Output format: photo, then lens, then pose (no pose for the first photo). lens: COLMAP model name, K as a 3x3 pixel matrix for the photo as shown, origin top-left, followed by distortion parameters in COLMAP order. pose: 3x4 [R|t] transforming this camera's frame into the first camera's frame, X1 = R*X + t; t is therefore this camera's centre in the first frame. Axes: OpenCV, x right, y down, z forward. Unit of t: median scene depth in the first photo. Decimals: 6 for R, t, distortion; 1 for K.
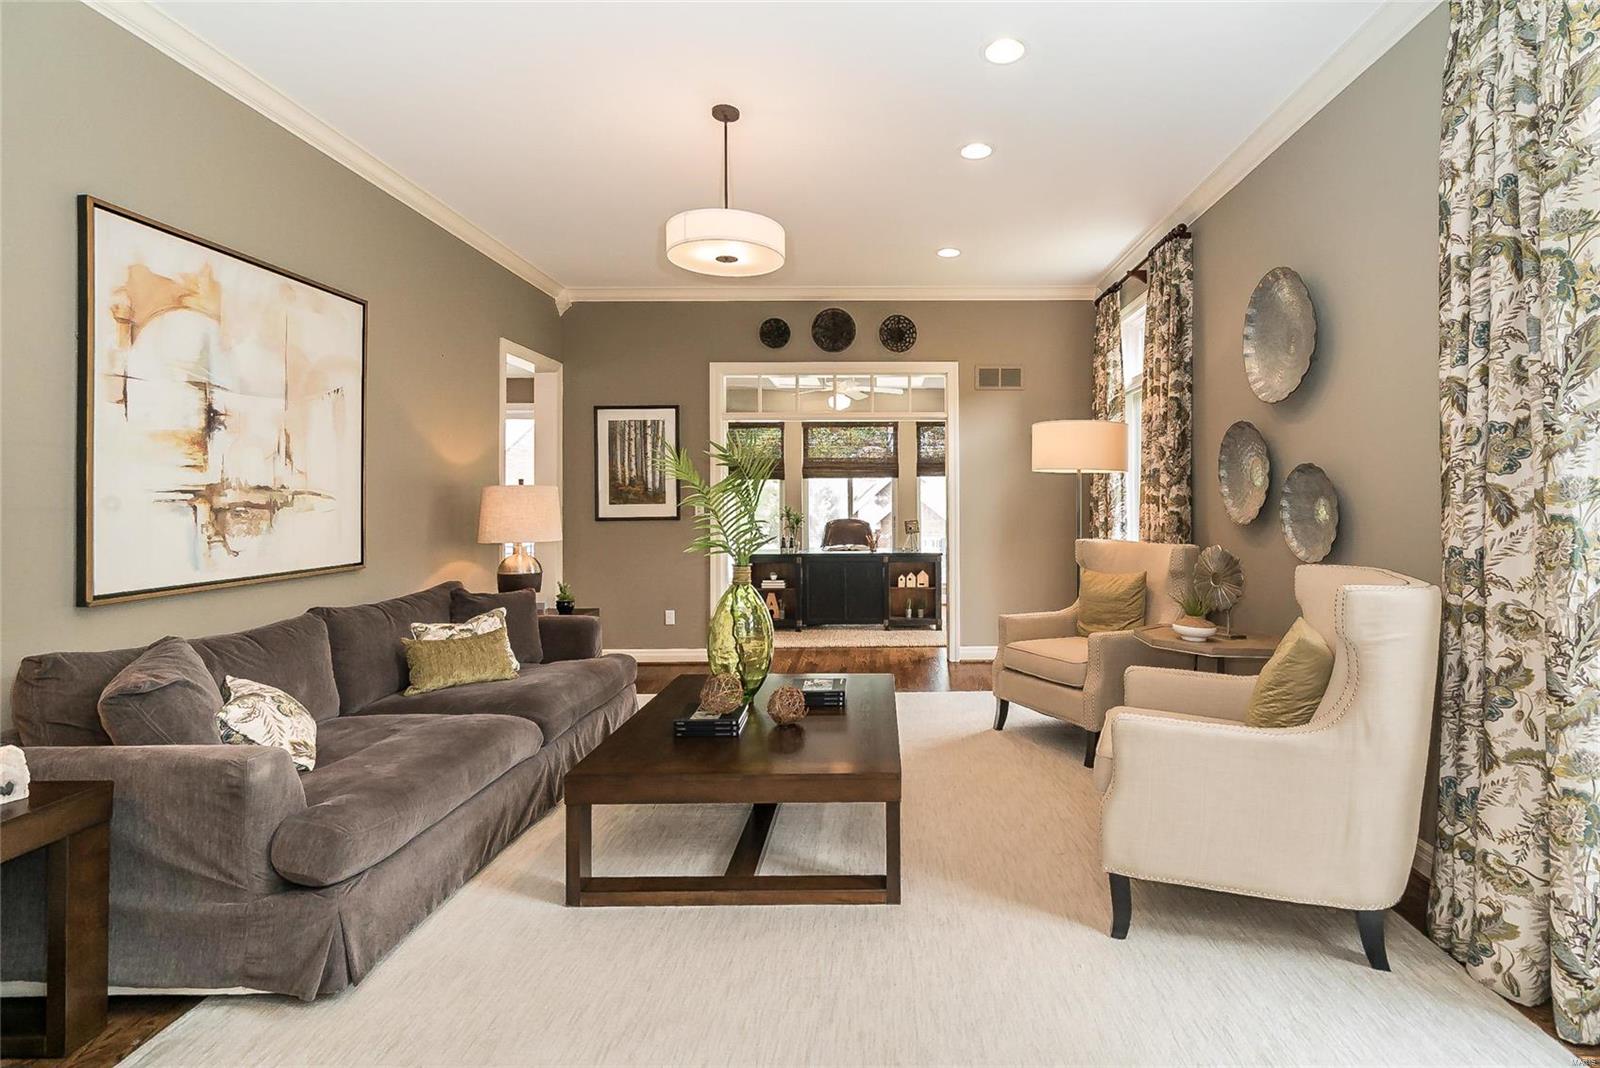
lens RADIAL K [[811.4, 0, 800.5], [0, 811.4, 496.4], [0, 0, 1]] dist [-0.004047, 0.000073]
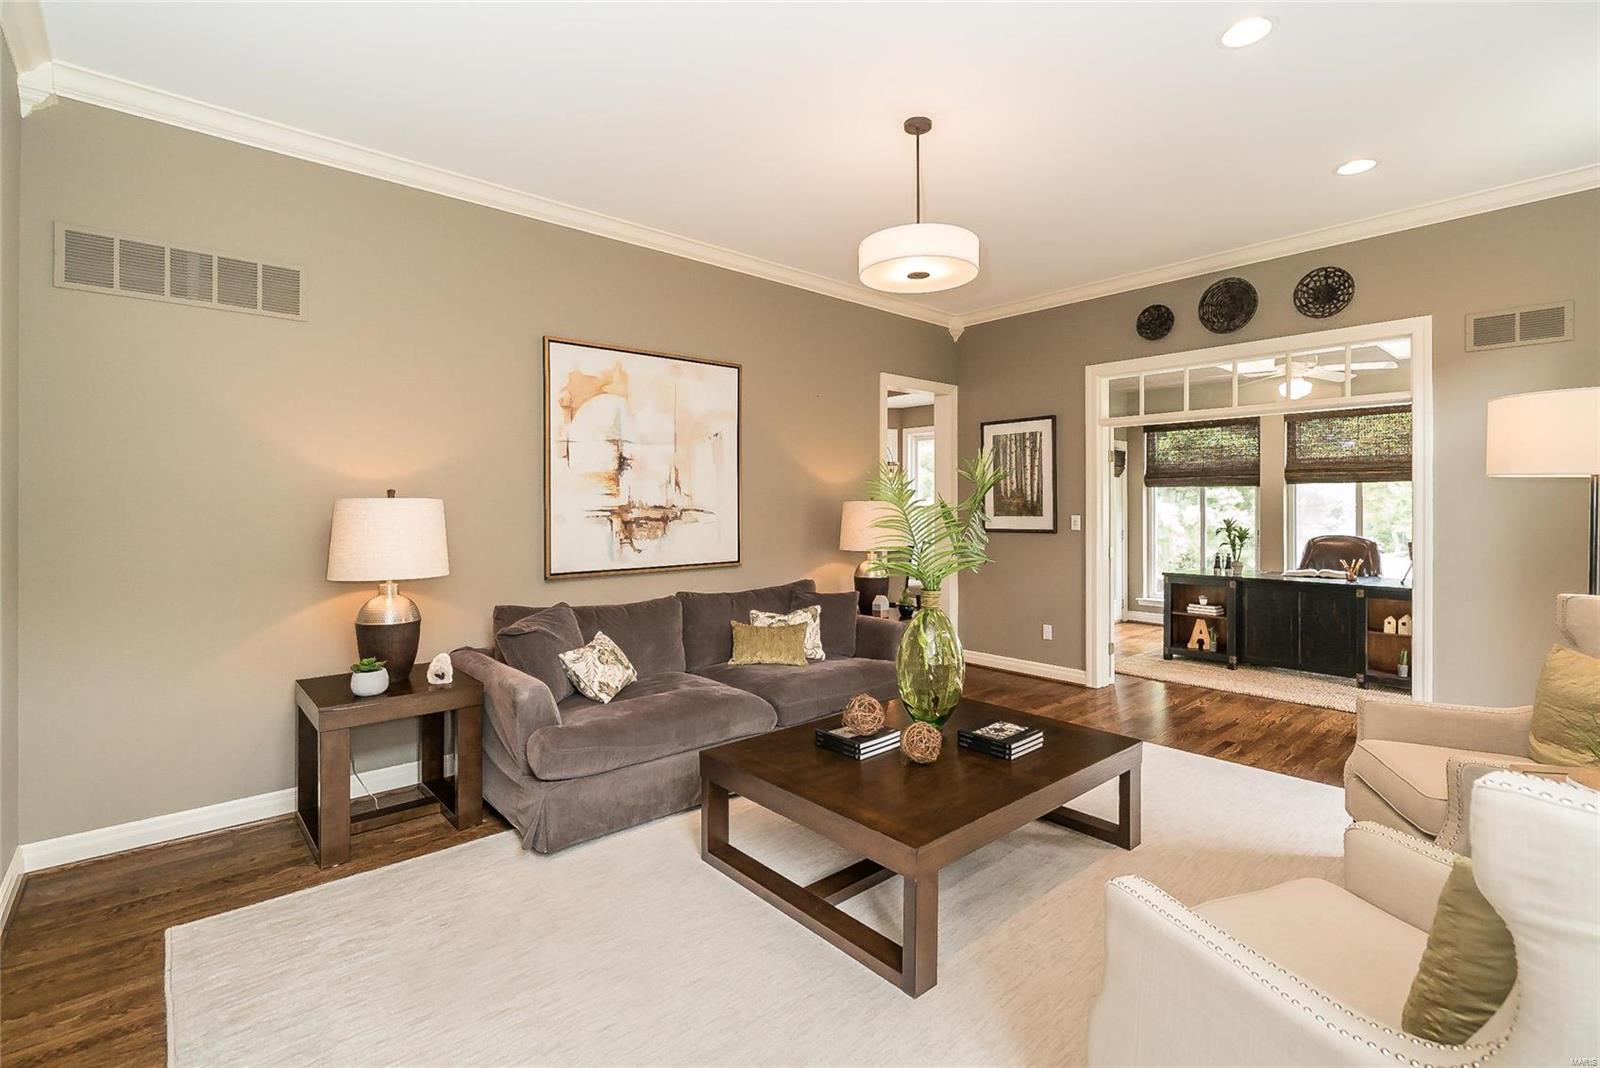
lens RADIAL K [[729.3, 0, 801.1], [0, 729.3, 507.5], [0, 0, 1]] dist [-0.009766, 0.000771]
pose [[0.657934, 0.007273, -0.753040, 0.453183], [0.006810, 0.999855, 0.015608, -0.025857], [0.753045, -0.015397, 0.657789, 0.294113]]
